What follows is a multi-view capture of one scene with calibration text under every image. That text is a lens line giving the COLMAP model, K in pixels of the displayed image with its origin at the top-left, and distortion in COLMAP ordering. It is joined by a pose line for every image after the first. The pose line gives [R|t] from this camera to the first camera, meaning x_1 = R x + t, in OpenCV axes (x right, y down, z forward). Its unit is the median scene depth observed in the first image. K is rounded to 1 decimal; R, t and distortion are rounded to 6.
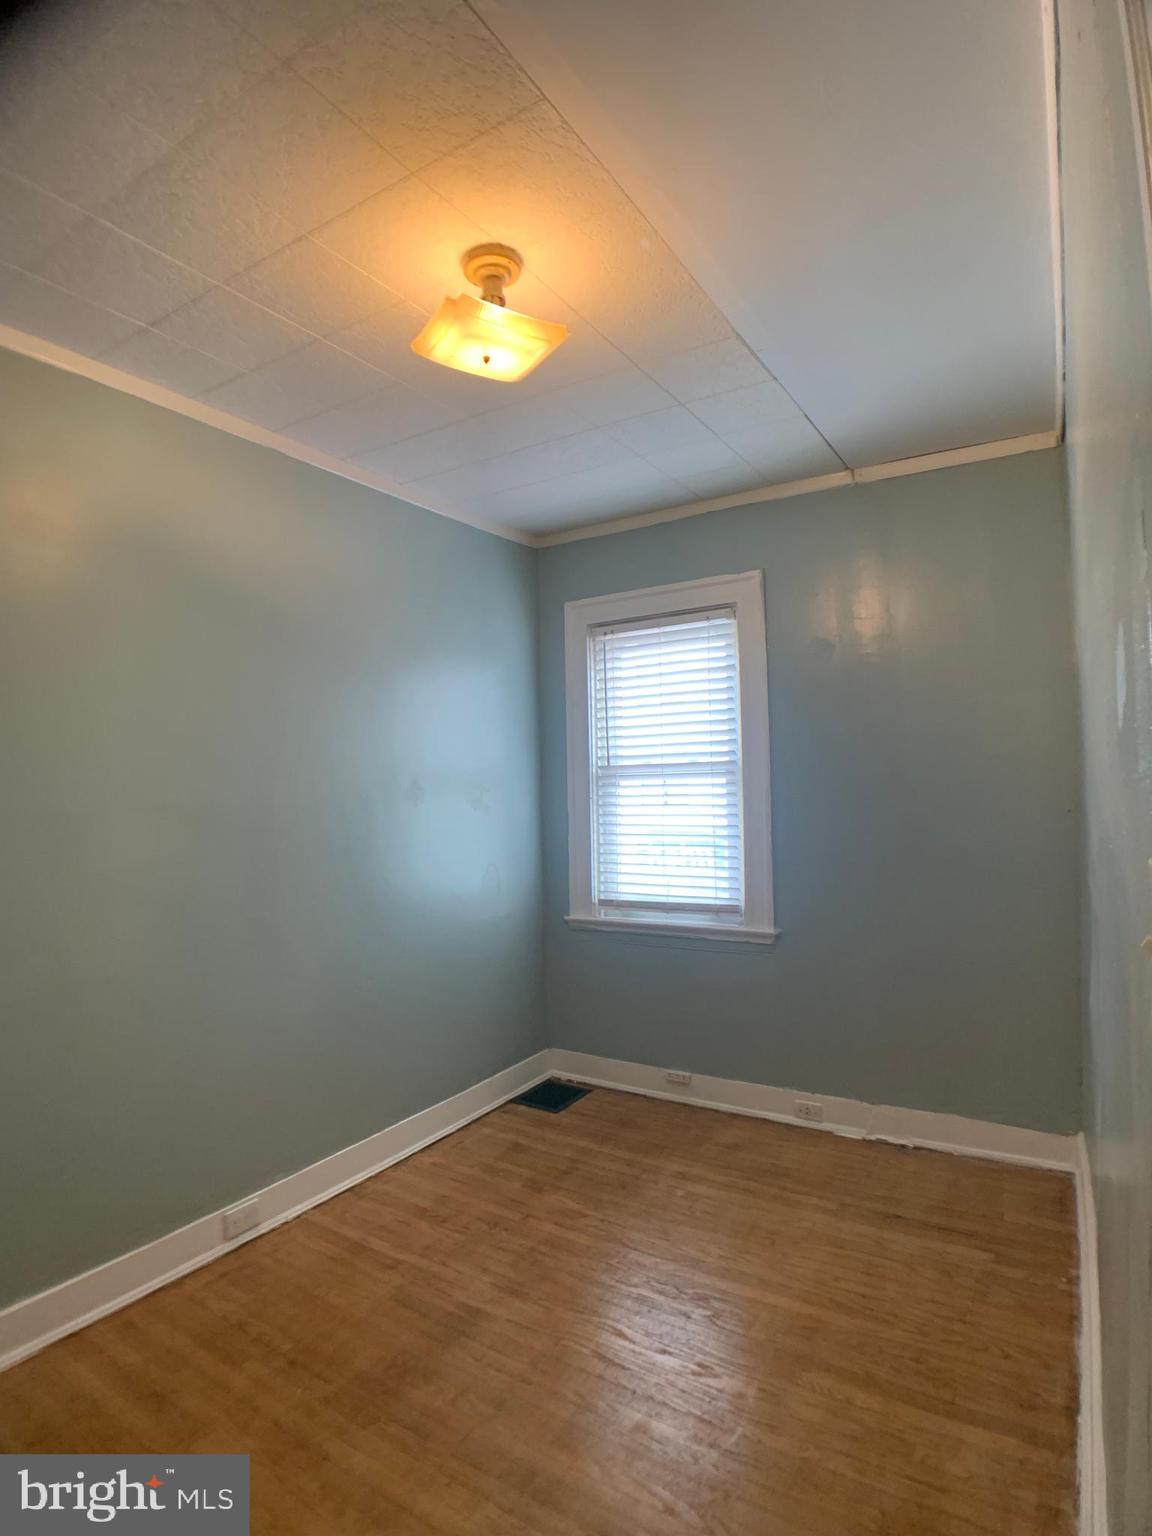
lens RADIAL K [[815.7, 0, 577.8], [0, 815.7, 770.0], [0, 0, 1]] dist [-0.087316, 0.016942]
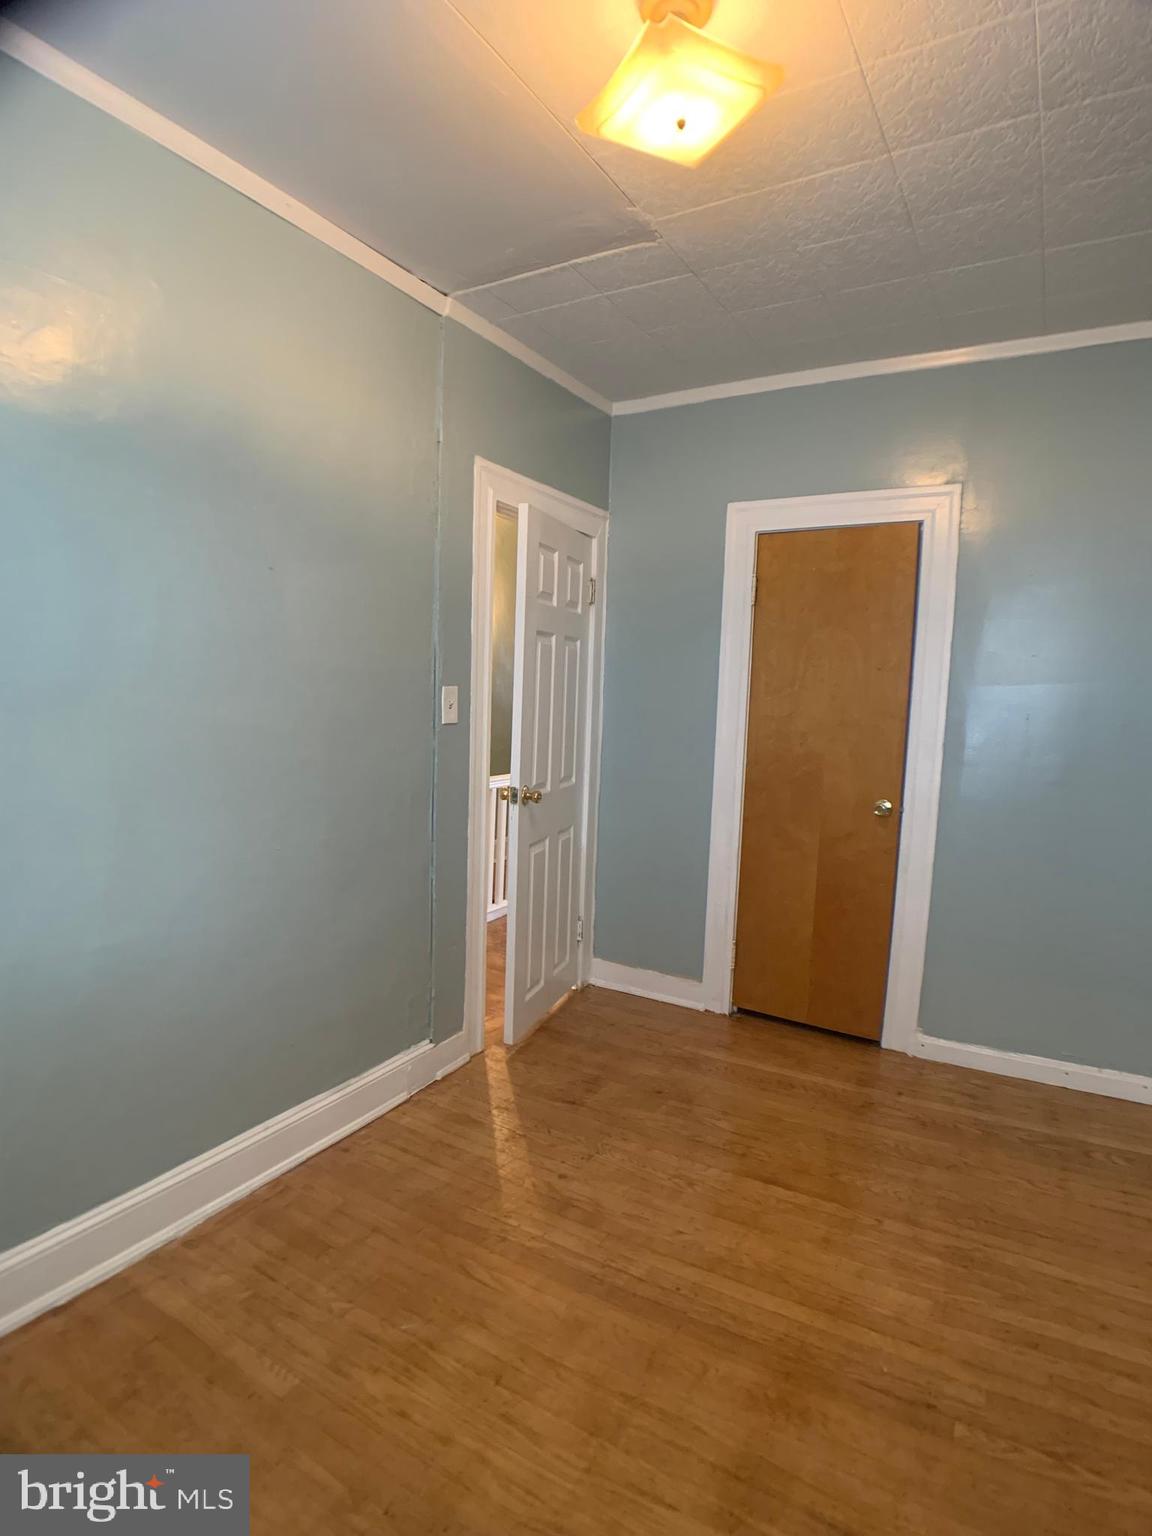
lens RADIAL K [[799.5, 0, 576.0], [0, 799.5, 768.0], [0, 0, 1]] dist [-0.095033, 0.015753]
pose [[-0.999929, -0.000934, -0.011847, -0.001815], [-0.001808, 0.997257, 0.073996, 0.041129], [0.011745, 0.074012, -0.997188, 0.998652]]
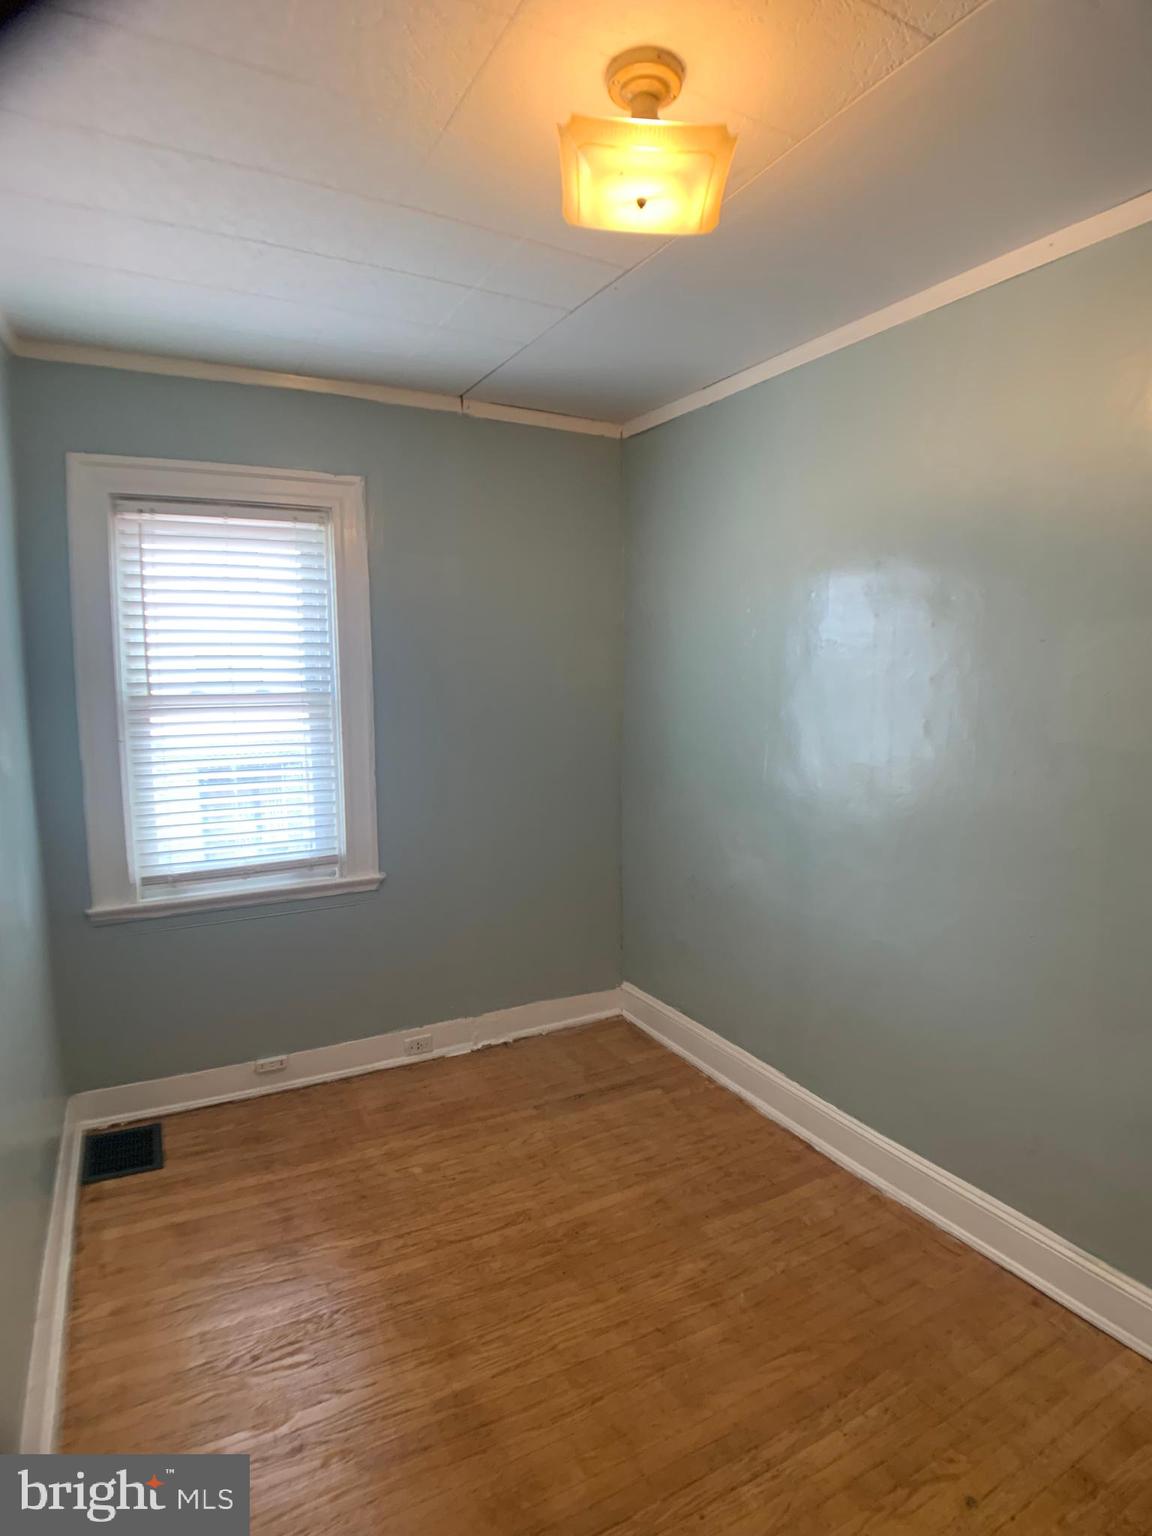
lens RADIAL K [[815.7, 0, 577.8], [0, 815.7, 770.0], [0, 0, 1]] dist [-0.087316, 0.016942]
pose [[0.484232, -0.077228, 0.871525, -0.471196], [-0.027965, 0.994222, 0.103638, -0.027976], [-0.874493, -0.074557, 0.479274, 0.365971]]
